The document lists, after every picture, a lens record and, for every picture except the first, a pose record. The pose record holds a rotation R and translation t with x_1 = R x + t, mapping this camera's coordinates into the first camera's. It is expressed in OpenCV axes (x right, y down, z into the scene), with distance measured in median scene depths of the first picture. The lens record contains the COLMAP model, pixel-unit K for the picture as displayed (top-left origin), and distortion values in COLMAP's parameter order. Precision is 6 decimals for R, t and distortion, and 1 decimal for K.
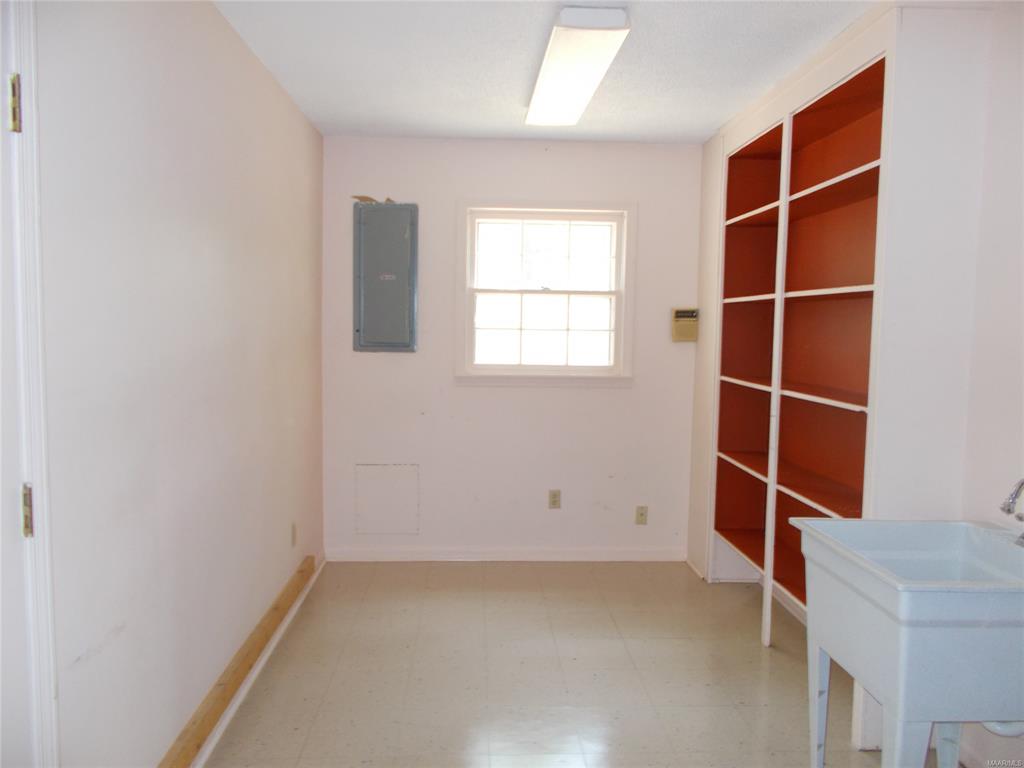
lens RADIAL K [[781.4, 0, 512.0], [0, 781.4, 384.0], [0, 0, 1]] dist [-0.003629, 0.003723]
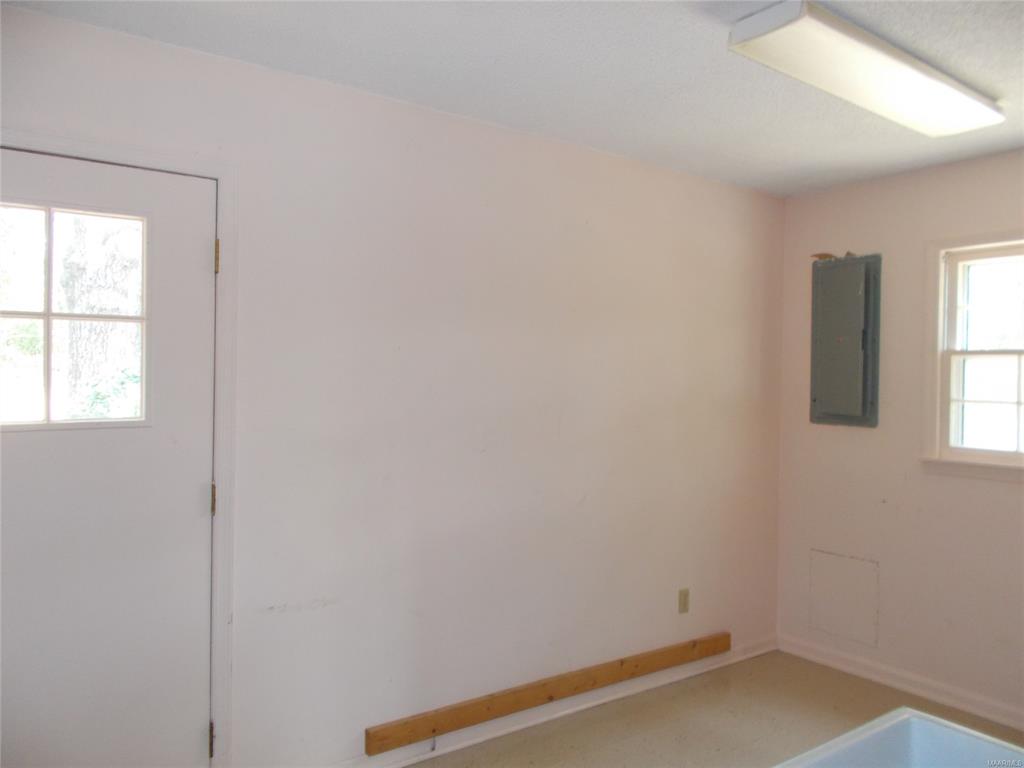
lens RADIAL K [[781.4, 0, 512.0], [0, 781.4, 384.0], [0, 0, 1]] dist [-0.003629, 0.003723]
pose [[0.557590, 0.005236, -0.830100, 0.364470], [-0.078791, 0.995799, -0.046644, -0.017238], [0.826369, 0.091413, 0.555660, 0.205831]]
